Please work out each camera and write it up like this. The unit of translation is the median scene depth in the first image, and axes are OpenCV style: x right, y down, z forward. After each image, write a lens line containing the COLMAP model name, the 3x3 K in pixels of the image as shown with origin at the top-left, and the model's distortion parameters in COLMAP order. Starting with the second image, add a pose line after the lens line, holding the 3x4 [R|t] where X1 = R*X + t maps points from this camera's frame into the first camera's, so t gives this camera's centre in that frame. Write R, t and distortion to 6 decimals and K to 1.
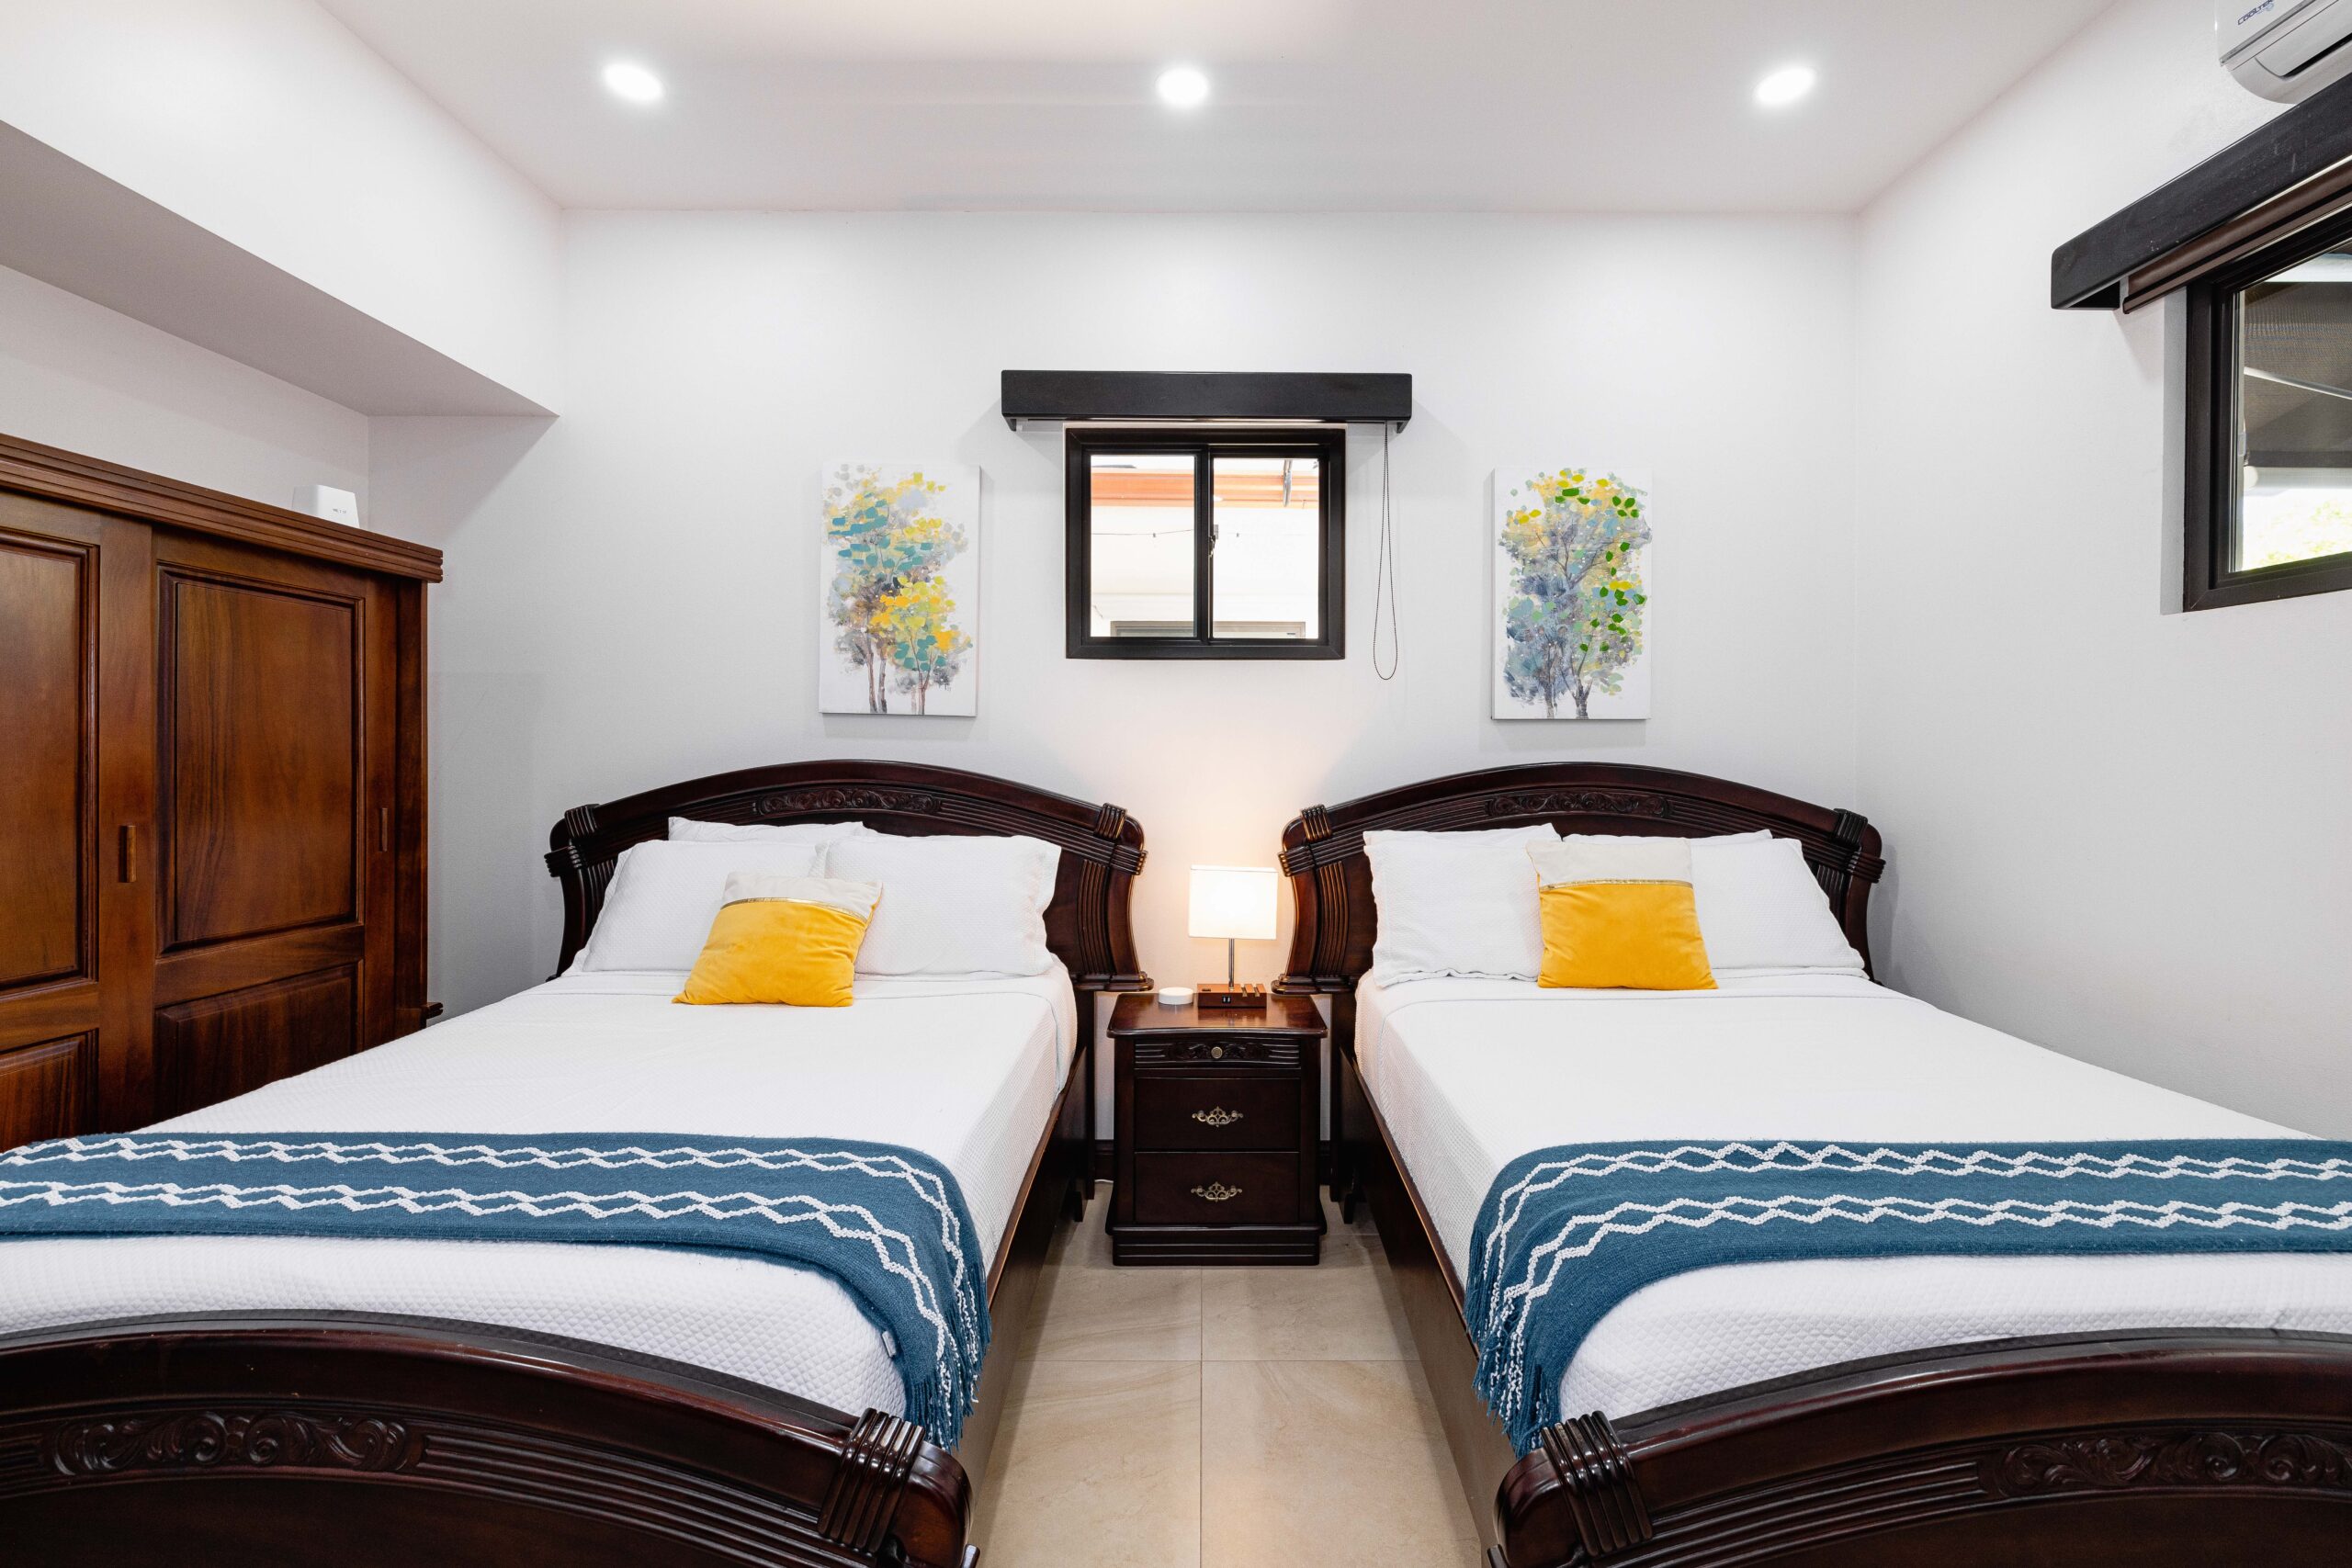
lens RADIAL K [[981.0, 0, 1183.1], [0, 981.0, 762.1], [0, 0, 1]] dist [0.002307, 0.000296]
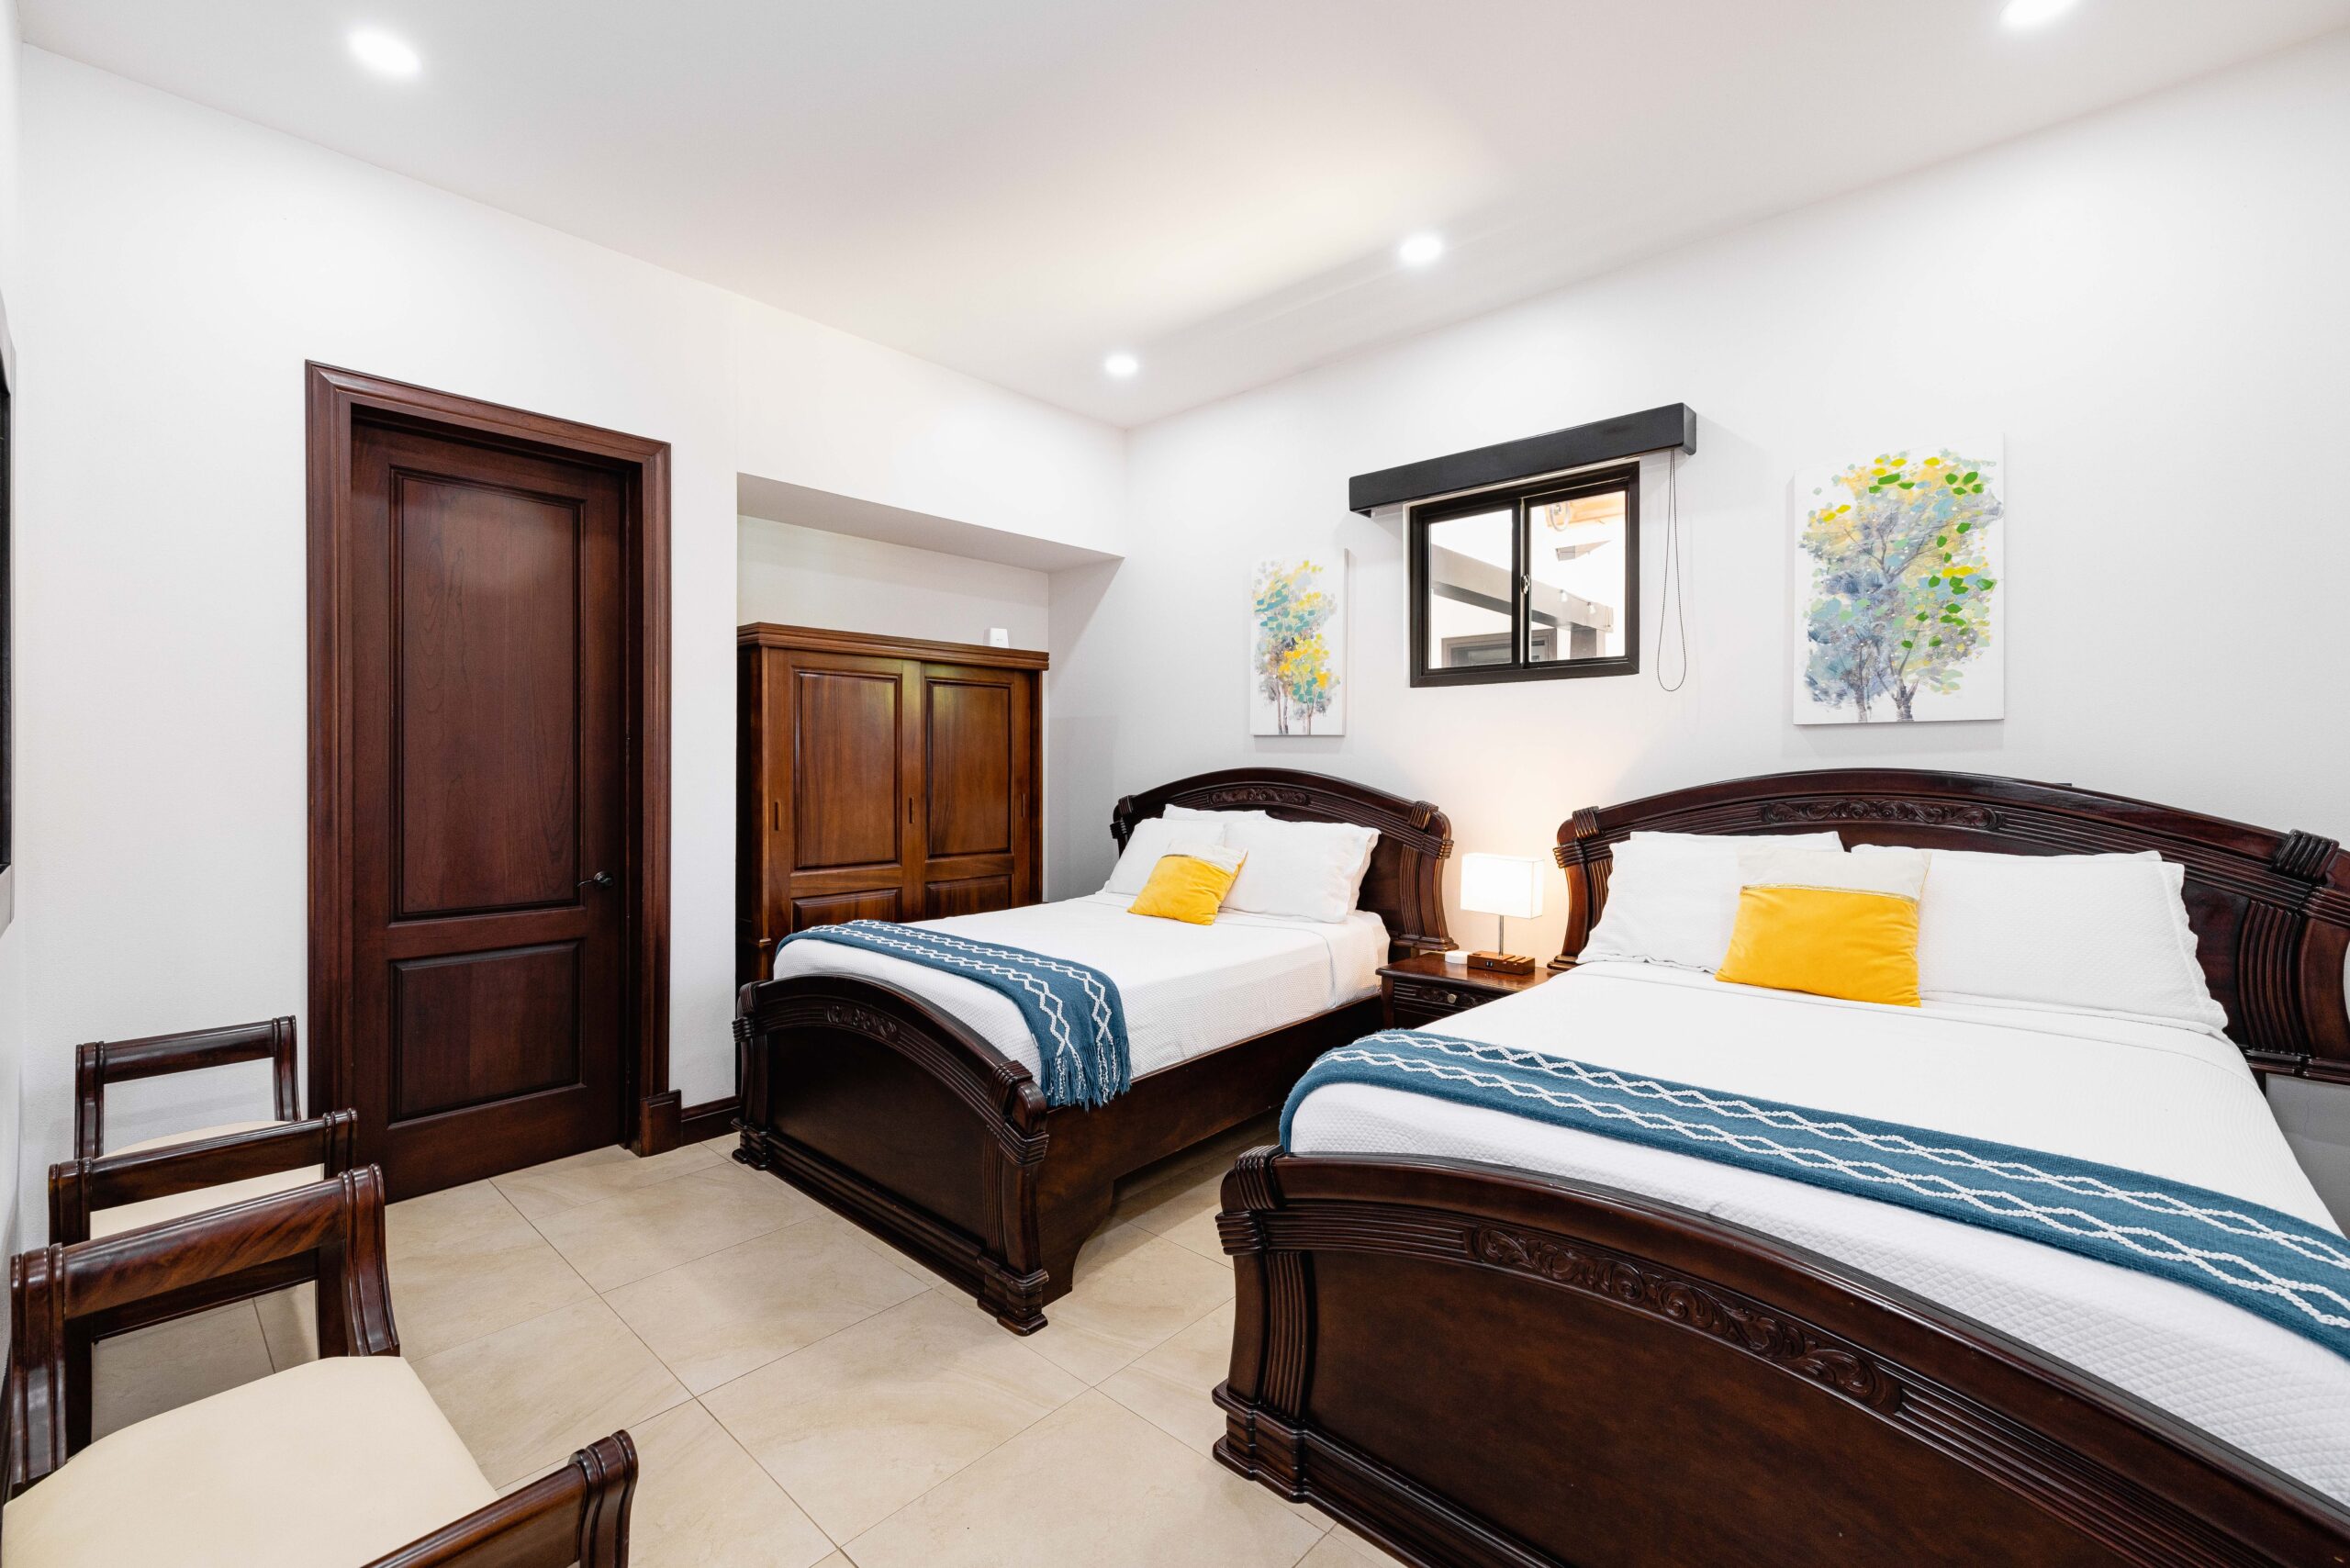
lens RADIAL K [[980.3, 0, 1182.1], [0, 980.3, 762.1], [0, 0, 1]] dist [0.002307, 0.000296]
pose [[0.740867, -0.005810, -0.671627, 0.529132], [0.000274, 0.999965, -0.008348, 0.001549], [0.671652, 0.006000, 0.740843, -0.143222]]
